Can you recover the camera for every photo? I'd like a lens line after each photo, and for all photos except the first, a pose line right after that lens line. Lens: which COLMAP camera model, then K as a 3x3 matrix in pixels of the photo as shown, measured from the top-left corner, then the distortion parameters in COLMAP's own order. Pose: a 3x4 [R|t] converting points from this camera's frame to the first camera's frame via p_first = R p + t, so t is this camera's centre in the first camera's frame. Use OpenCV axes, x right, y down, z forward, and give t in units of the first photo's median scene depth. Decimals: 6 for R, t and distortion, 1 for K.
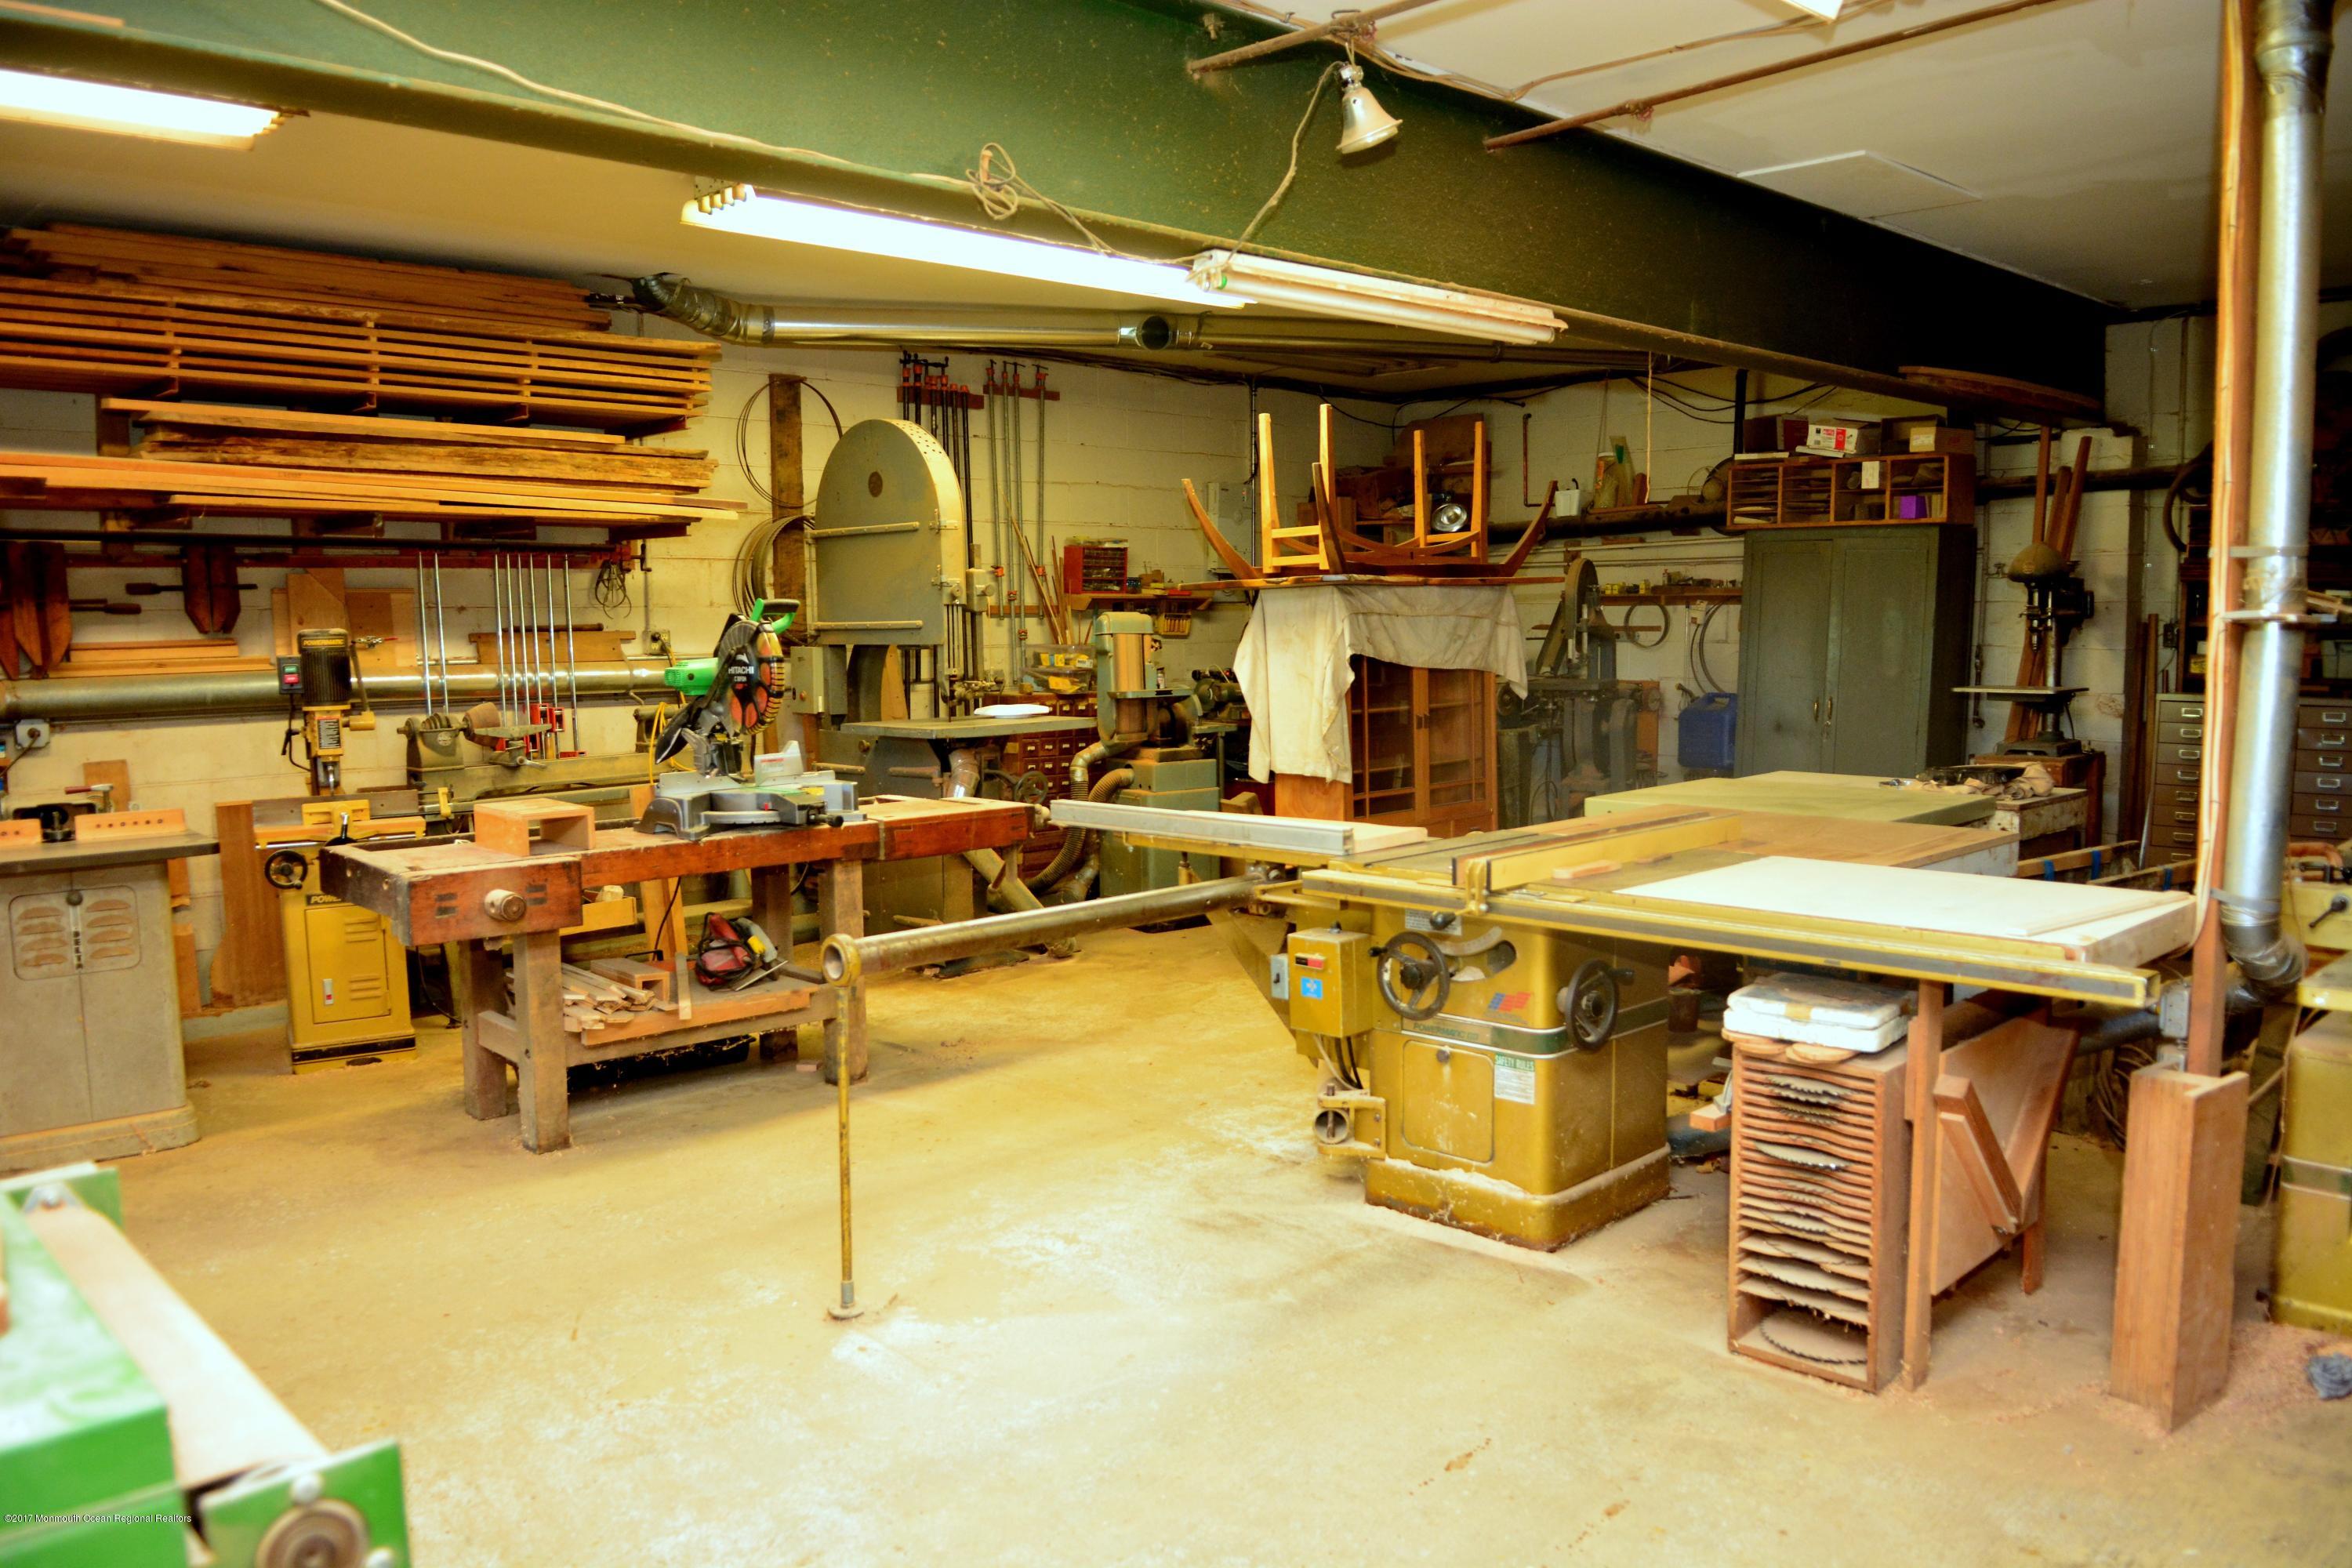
lens RADIAL K [[1756.2, 0, 1176.0], [0, 1756.2, 784.0], [0, 0, 1]] dist [-0.013357, -0.062596]
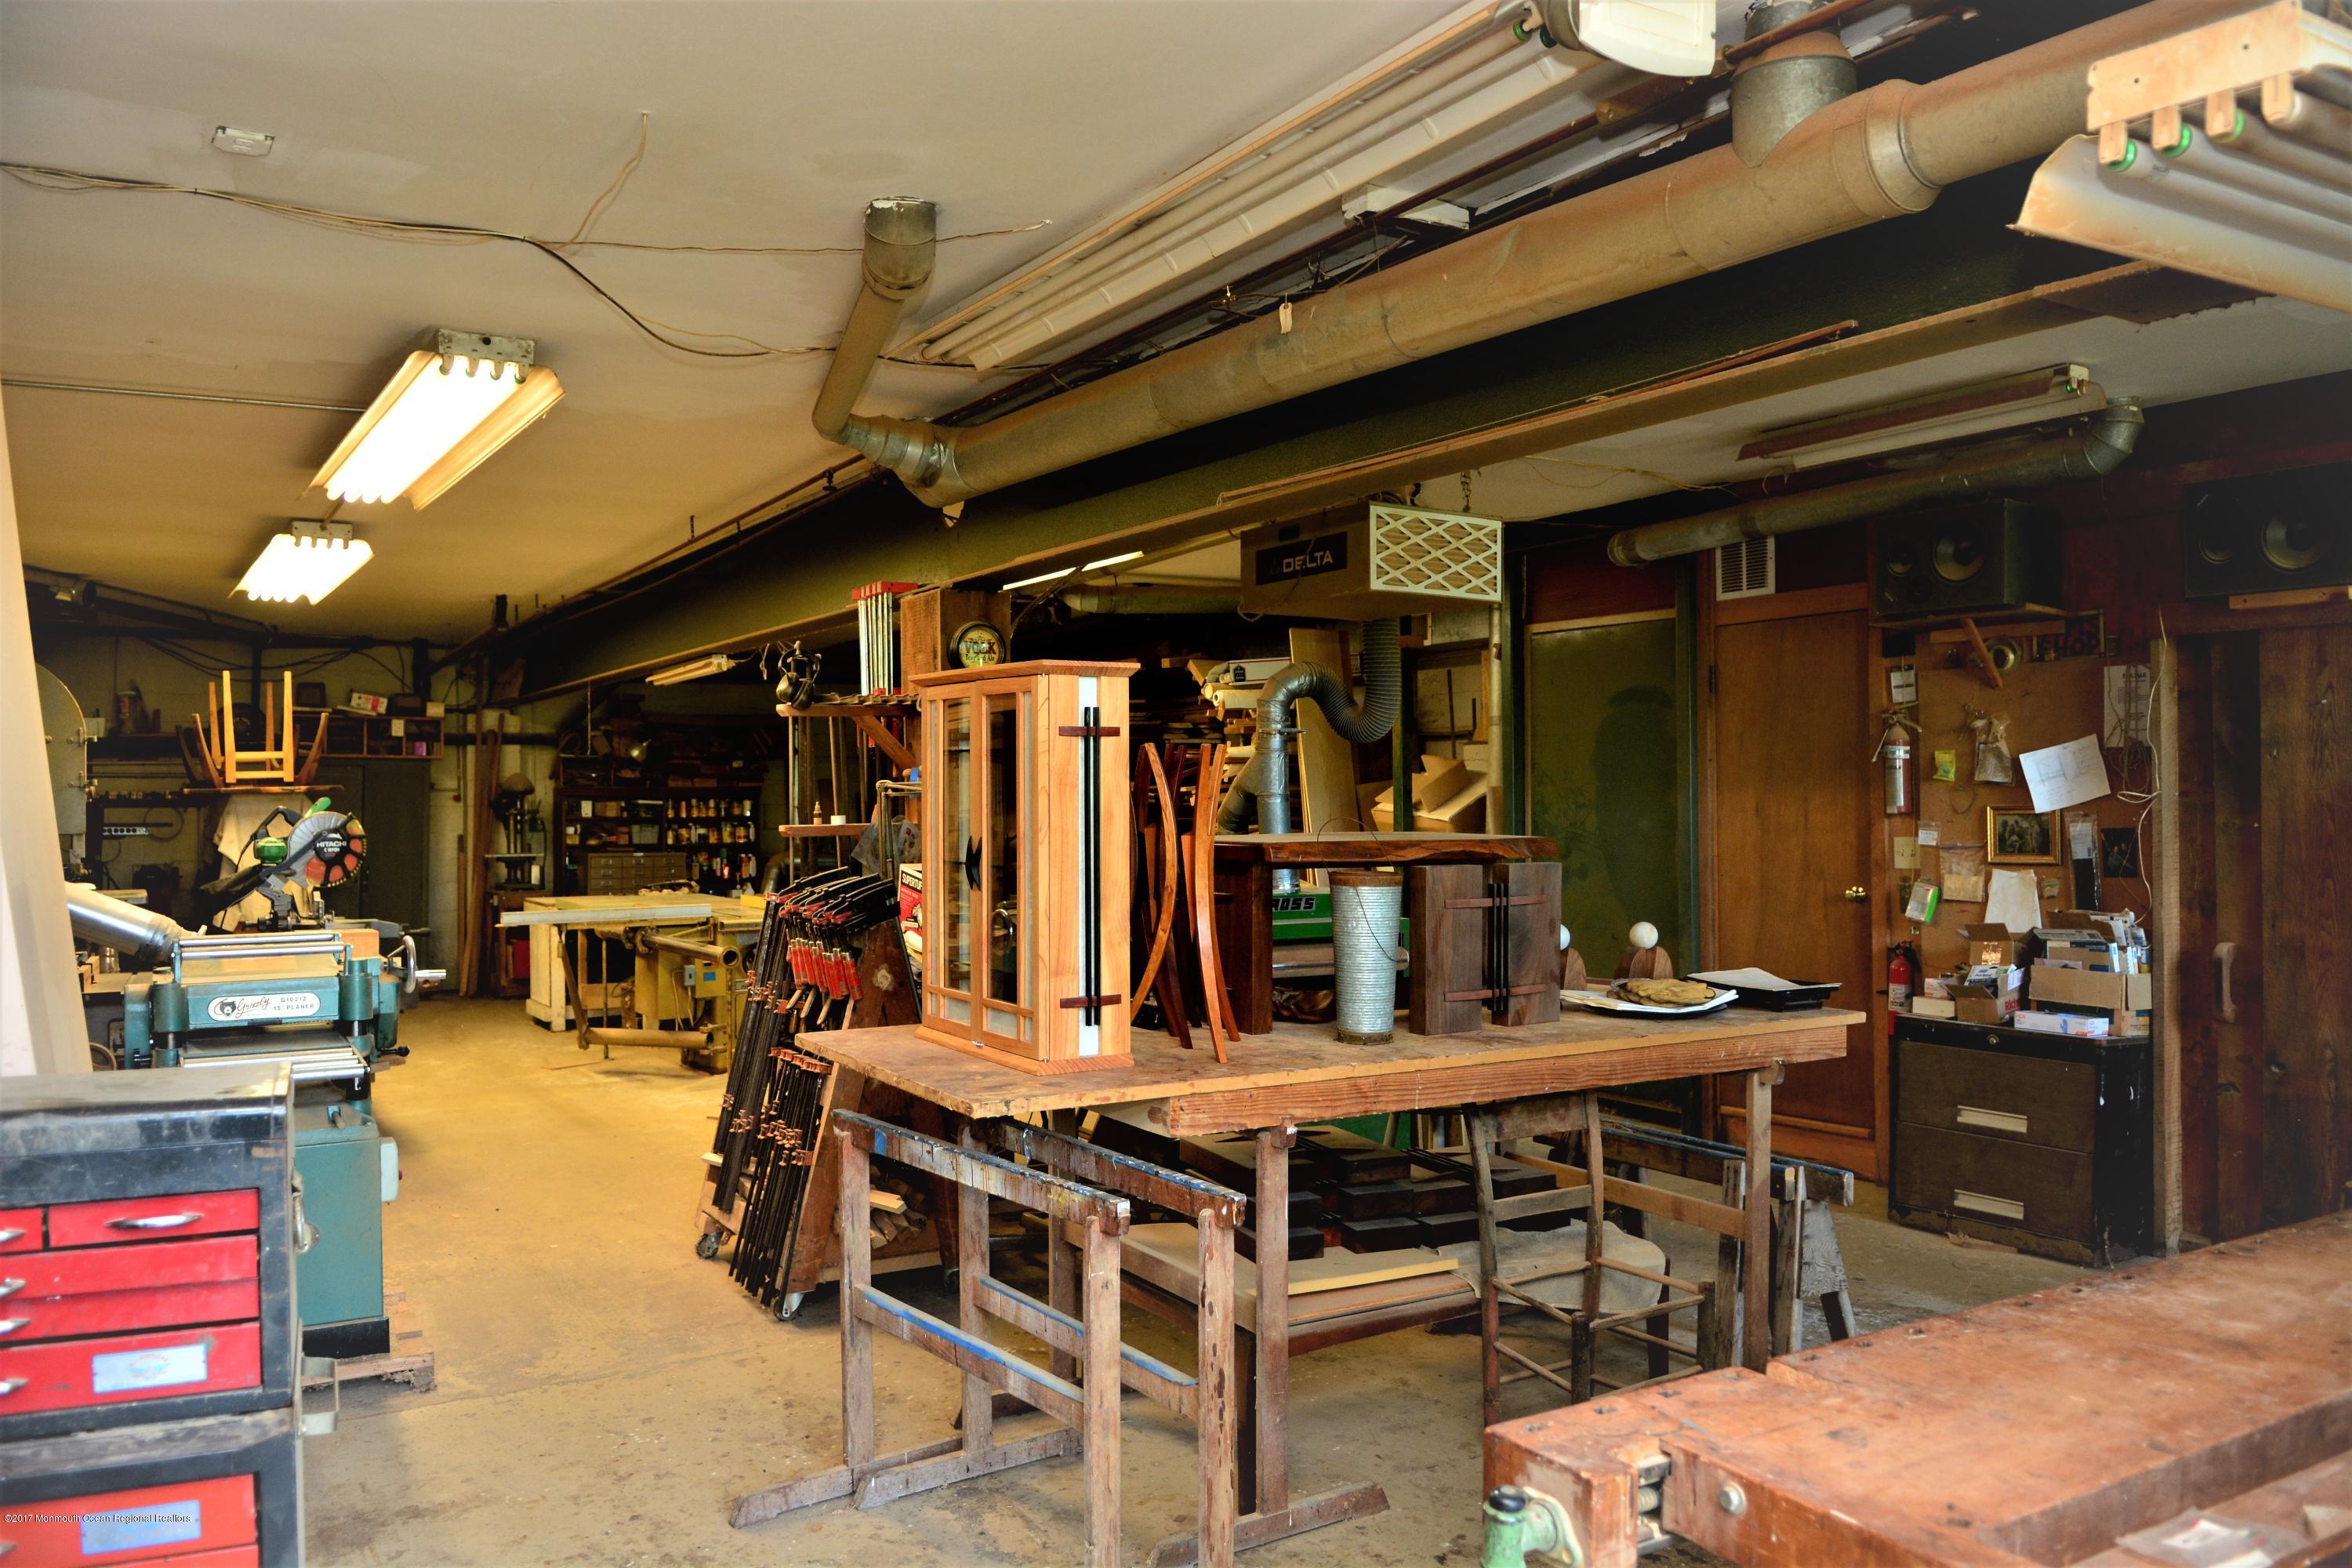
lens RADIAL K [[1756.2, 0, 1176.0], [0, 1756.2, 784.0], [0, 0, 1]] dist [-0.013357, -0.062596]
pose [[0.215298, 0.018245, 0.976378, -1.027720], [0.096851, 0.994497, -0.039939, 0.009578], [-0.971734, 0.103162, 0.212346, -0.039579]]
